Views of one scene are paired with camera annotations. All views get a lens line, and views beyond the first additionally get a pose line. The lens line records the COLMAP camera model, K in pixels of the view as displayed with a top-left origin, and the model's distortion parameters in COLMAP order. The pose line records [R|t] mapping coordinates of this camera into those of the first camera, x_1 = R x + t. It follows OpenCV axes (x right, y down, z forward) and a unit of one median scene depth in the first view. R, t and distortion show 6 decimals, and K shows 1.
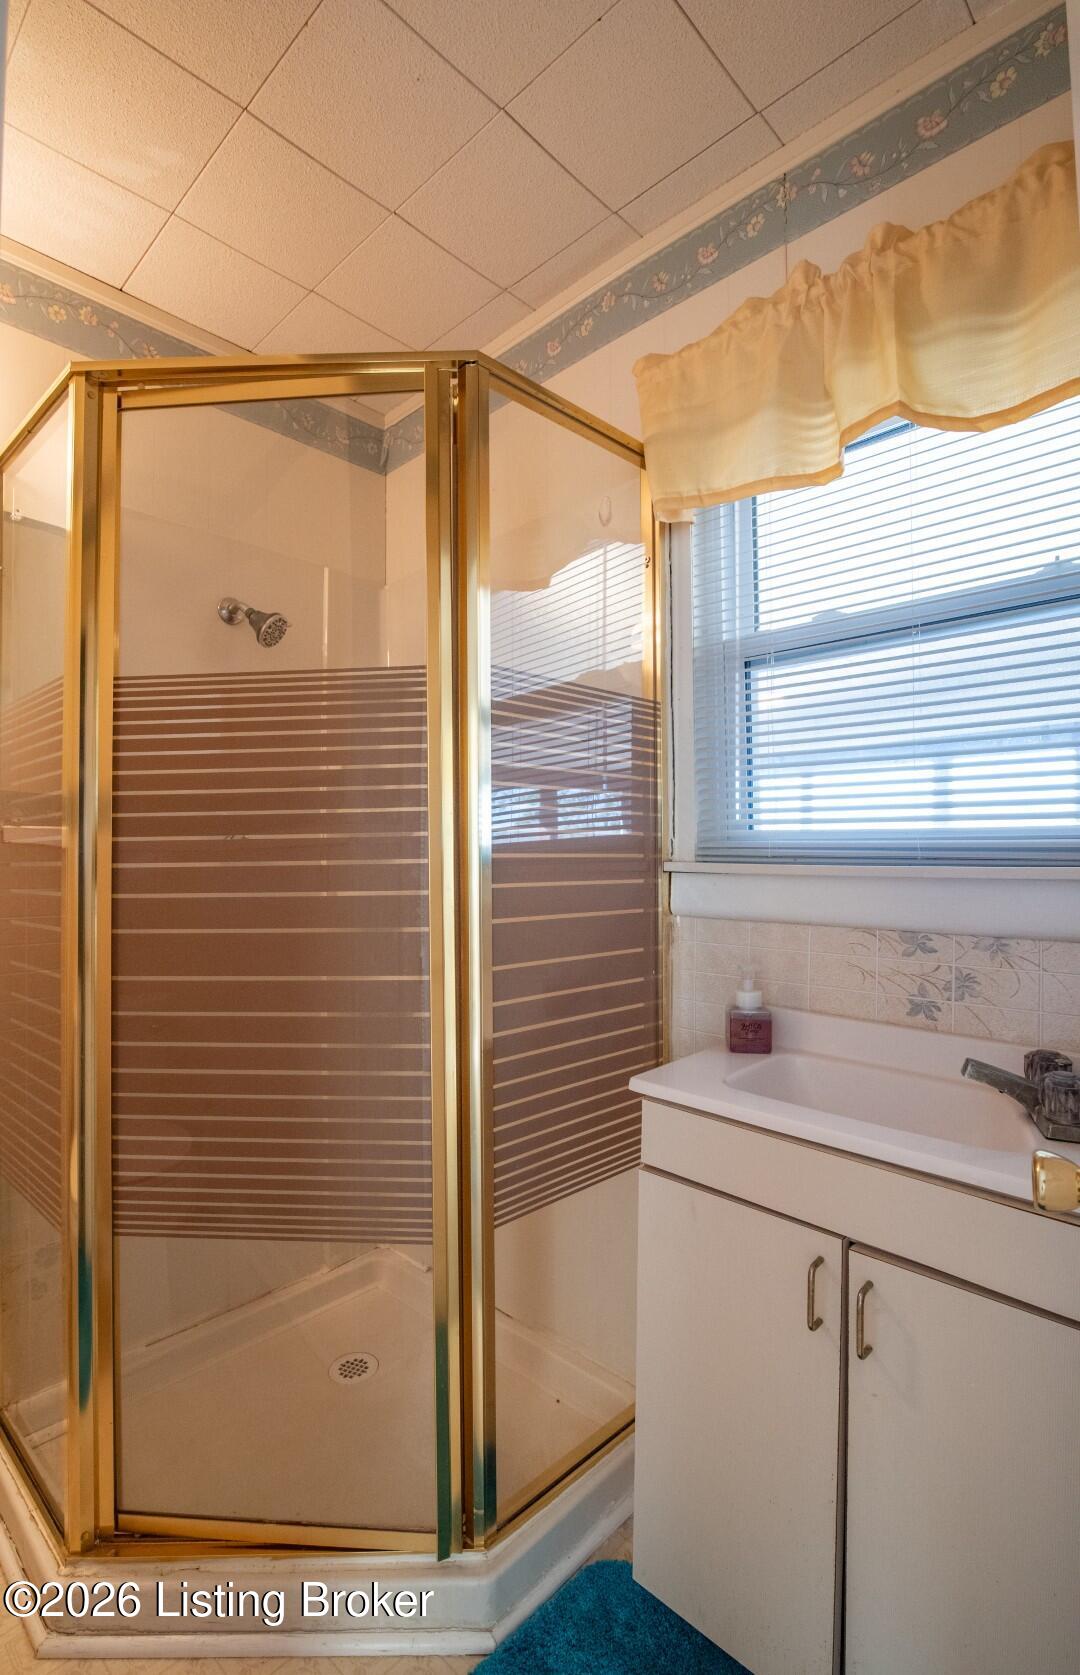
lens RADIAL K [[784.8, 0, 520.7], [0, 784.8, 849.3], [0, 0, 1]] dist [-0.008753, -0.000004]
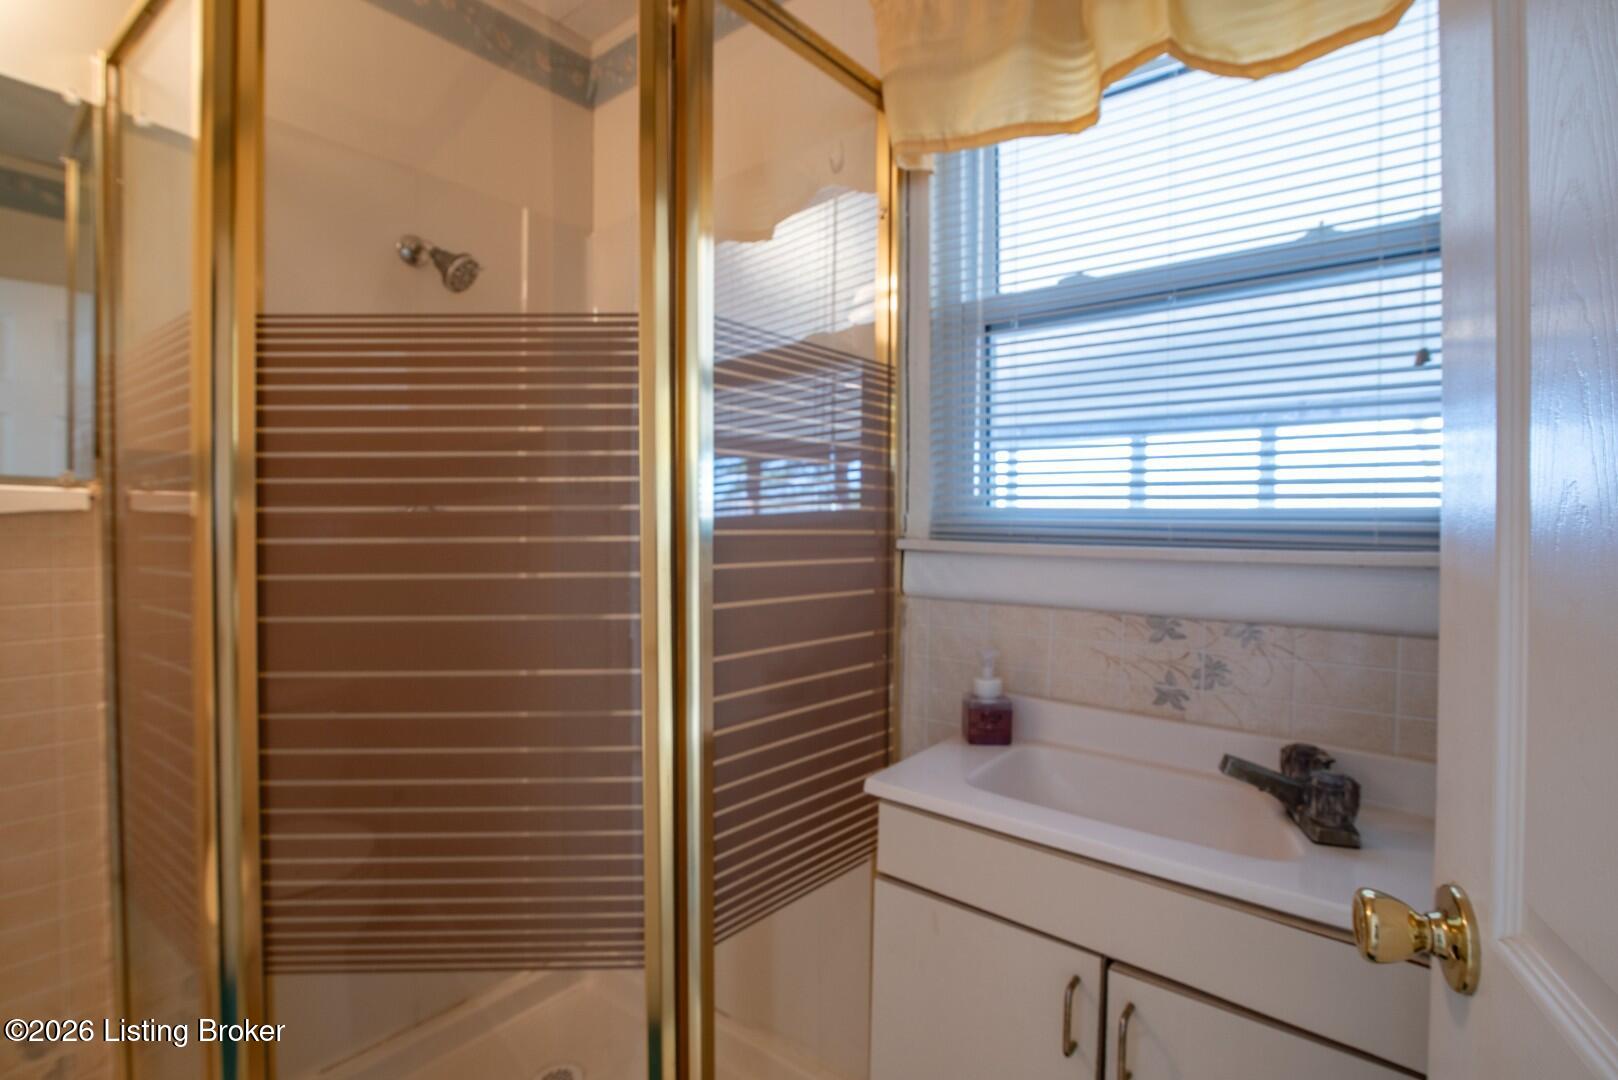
lens RADIAL K [[763.4, 0, 812.5], [0, 763.4, 545.1], [0, 0, 1]] dist [-0.018371, 0.000101]
pose [[0.994076, 0.006020, 0.108521, -0.017321], [-0.009931, 0.999319, 0.035538, -0.008830], [-0.108233, -0.036405, 0.993459, 0.123411]]
